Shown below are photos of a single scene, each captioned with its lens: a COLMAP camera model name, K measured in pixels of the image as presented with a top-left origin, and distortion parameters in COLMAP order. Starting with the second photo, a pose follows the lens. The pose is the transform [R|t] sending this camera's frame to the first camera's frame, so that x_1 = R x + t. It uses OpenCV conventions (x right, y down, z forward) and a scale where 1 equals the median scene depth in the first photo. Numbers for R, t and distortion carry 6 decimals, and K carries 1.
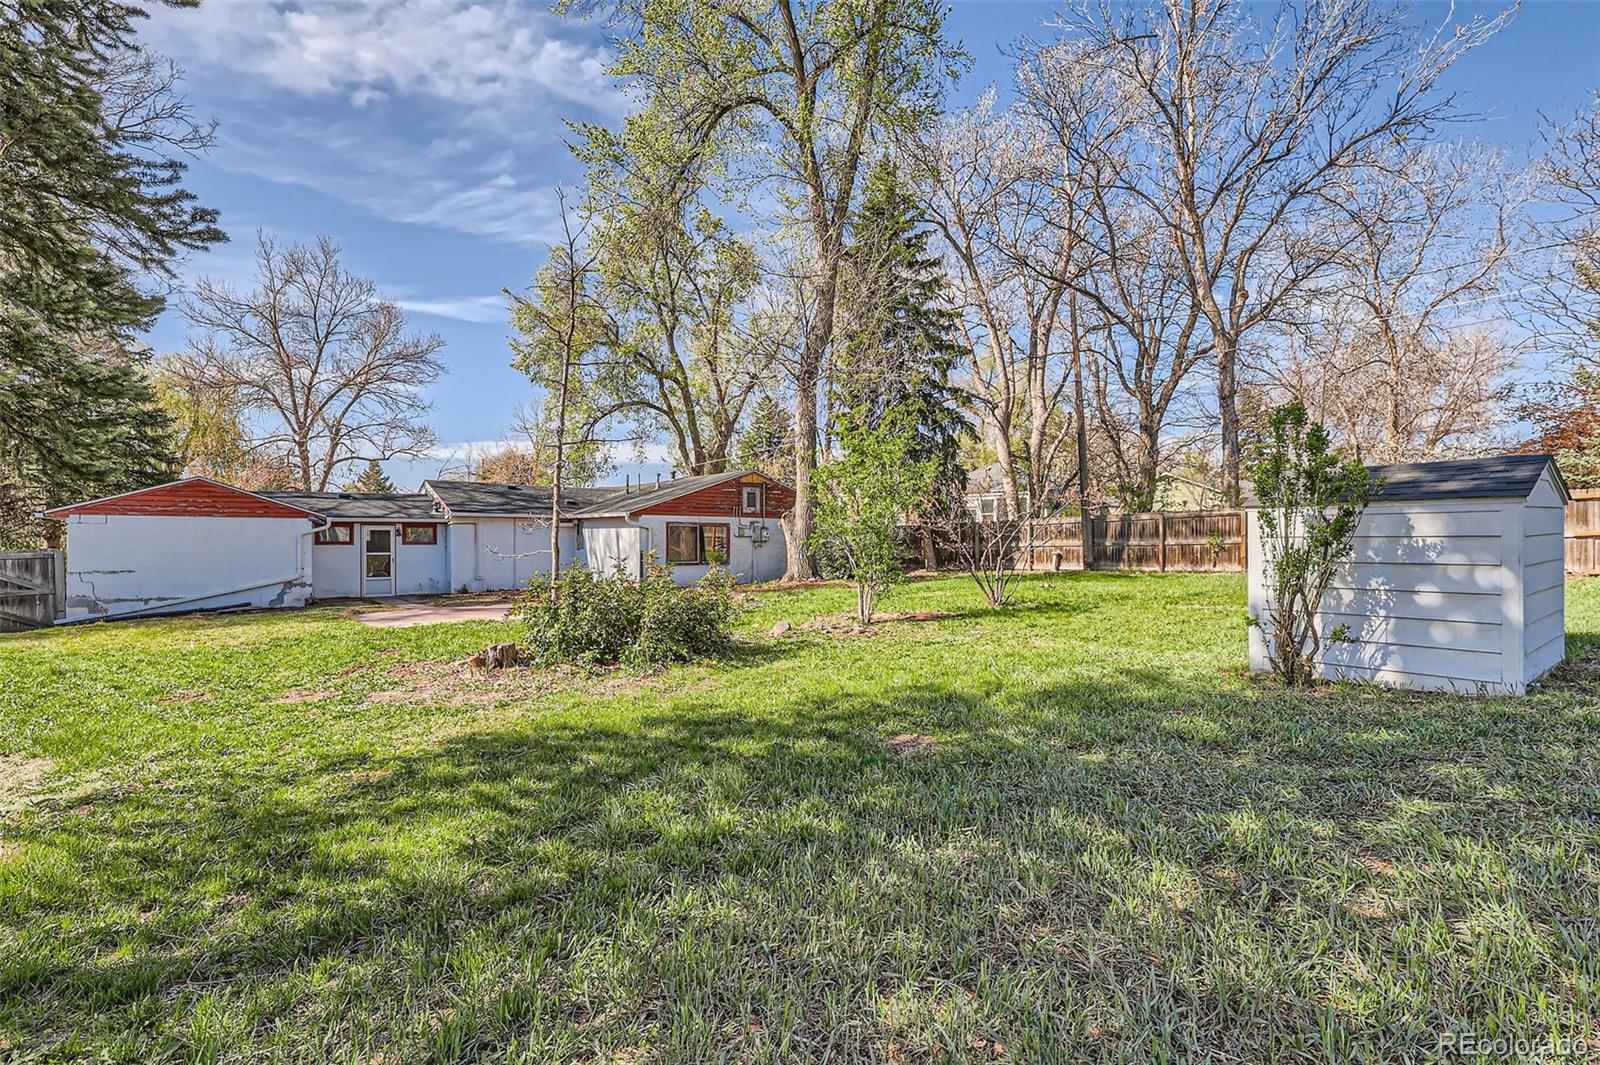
lens RADIAL K [[734.9, 0, 804.3], [0, 734.9, 536.3], [0, 0, 1]] dist [-0.000402, -0.000950]
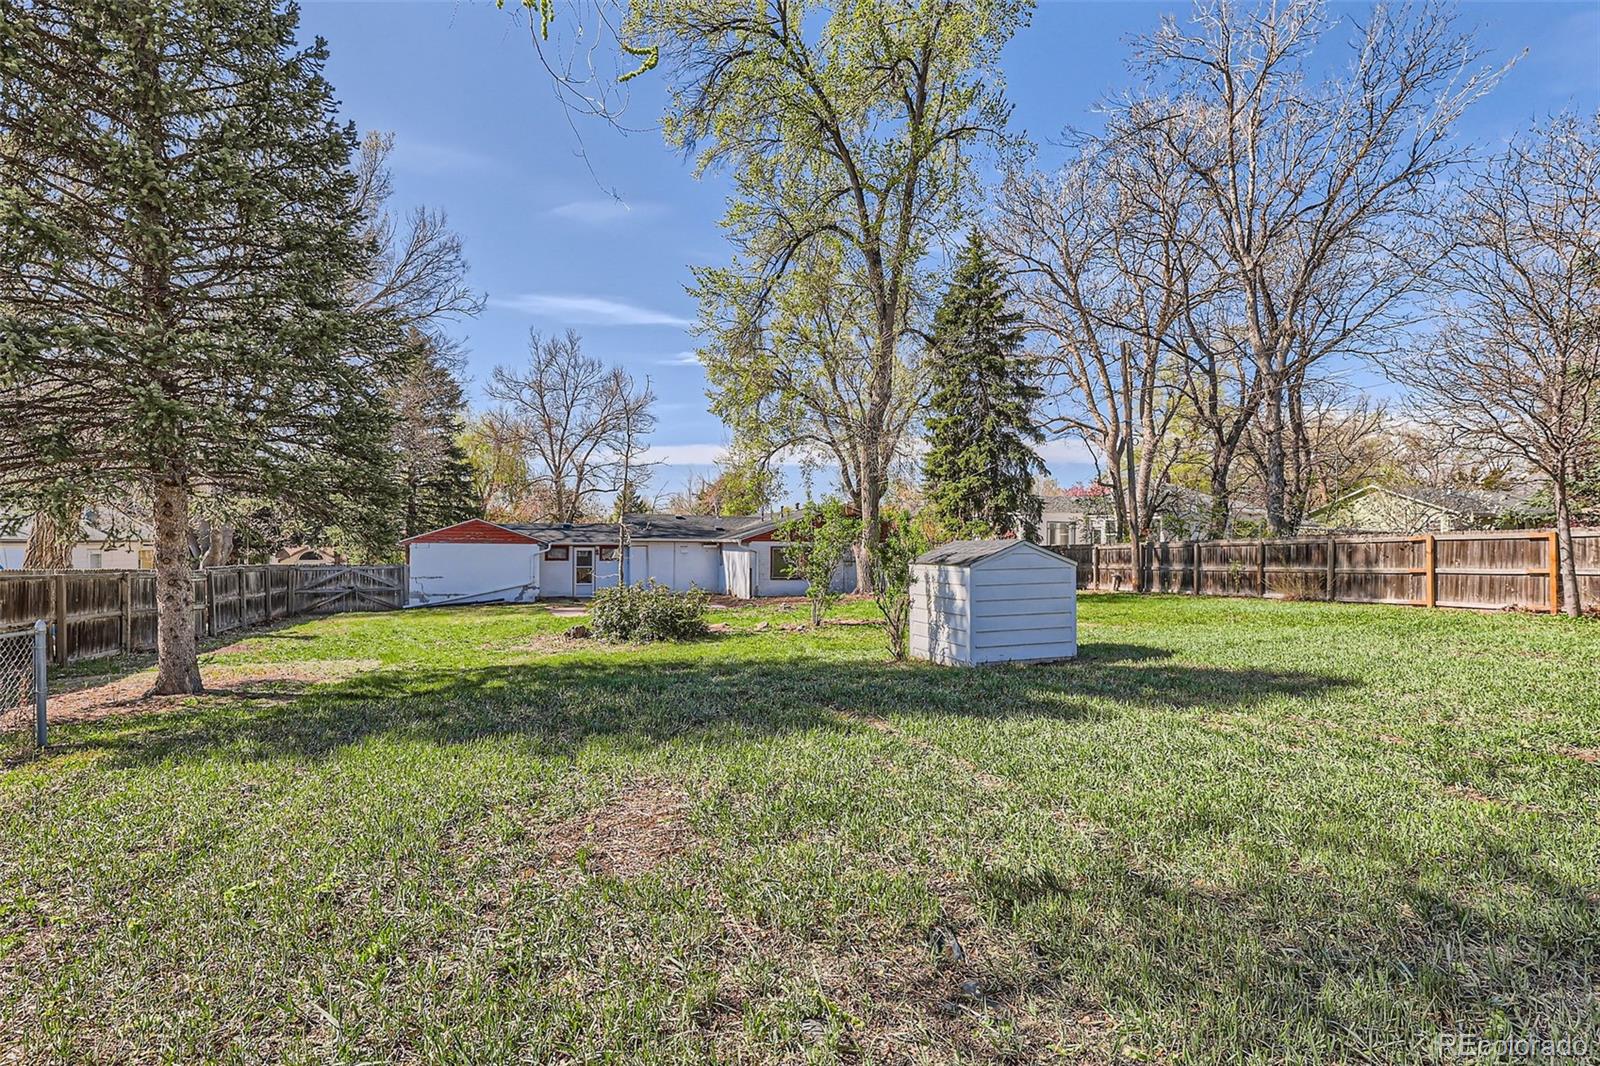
lens RADIAL K [[734.9, 0, 796.6], [0, 734.9, 530.9], [0, 0, 1]] dist [-0.000402, -0.000950]
pose [[0.947604, 0.000891, -0.319445, 0.242001], [-0.006657, 0.999834, -0.016960, -0.022516], [0.319377, 0.018198, 0.947453, -0.202119]]
